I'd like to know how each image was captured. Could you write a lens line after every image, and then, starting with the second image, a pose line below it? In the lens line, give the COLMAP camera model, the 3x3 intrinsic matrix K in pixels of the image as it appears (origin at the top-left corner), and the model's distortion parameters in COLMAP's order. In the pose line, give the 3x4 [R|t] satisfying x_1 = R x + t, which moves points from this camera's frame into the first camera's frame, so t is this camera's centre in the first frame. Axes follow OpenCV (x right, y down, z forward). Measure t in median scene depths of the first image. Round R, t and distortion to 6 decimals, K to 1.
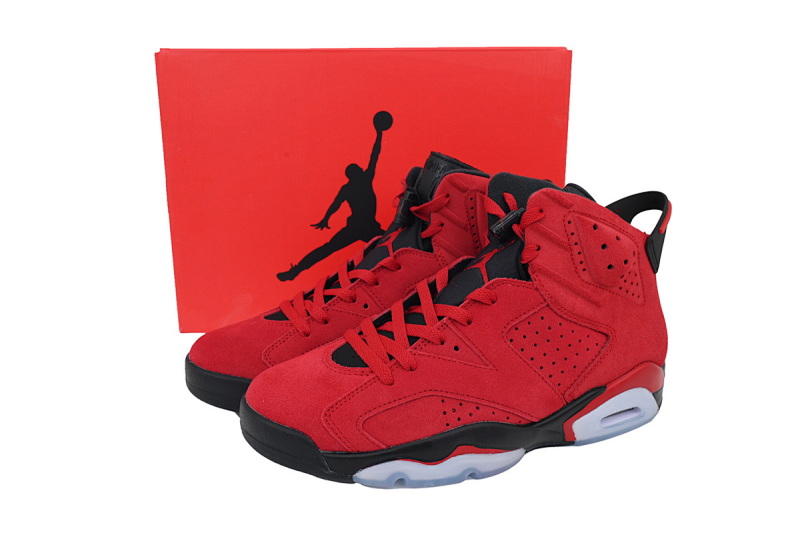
lens RADIAL K [[666.3, 0, 403.7], [0, 666.3, 268.1], [0, 0, 1]] dist [0.001026, 0.001937]
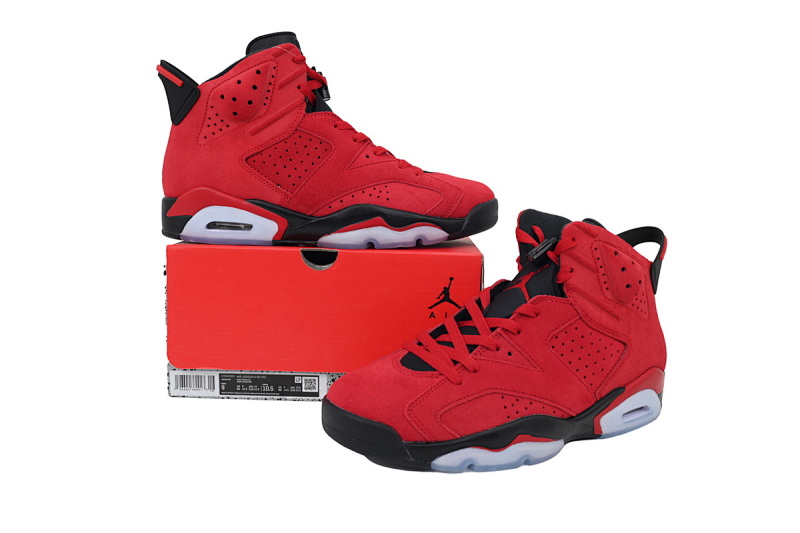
lens RADIAL K [[666.3, 0, 397.1], [0, 666.3, 261.6], [0, 0, 1]] dist [0.001026, 0.001937]
pose [[0.994575, 0.004533, 0.103924, -0.237245], [0.003539, 0.996997, -0.077361, 0.046422], [-0.103963, 0.077309, 0.991572, -0.164213]]
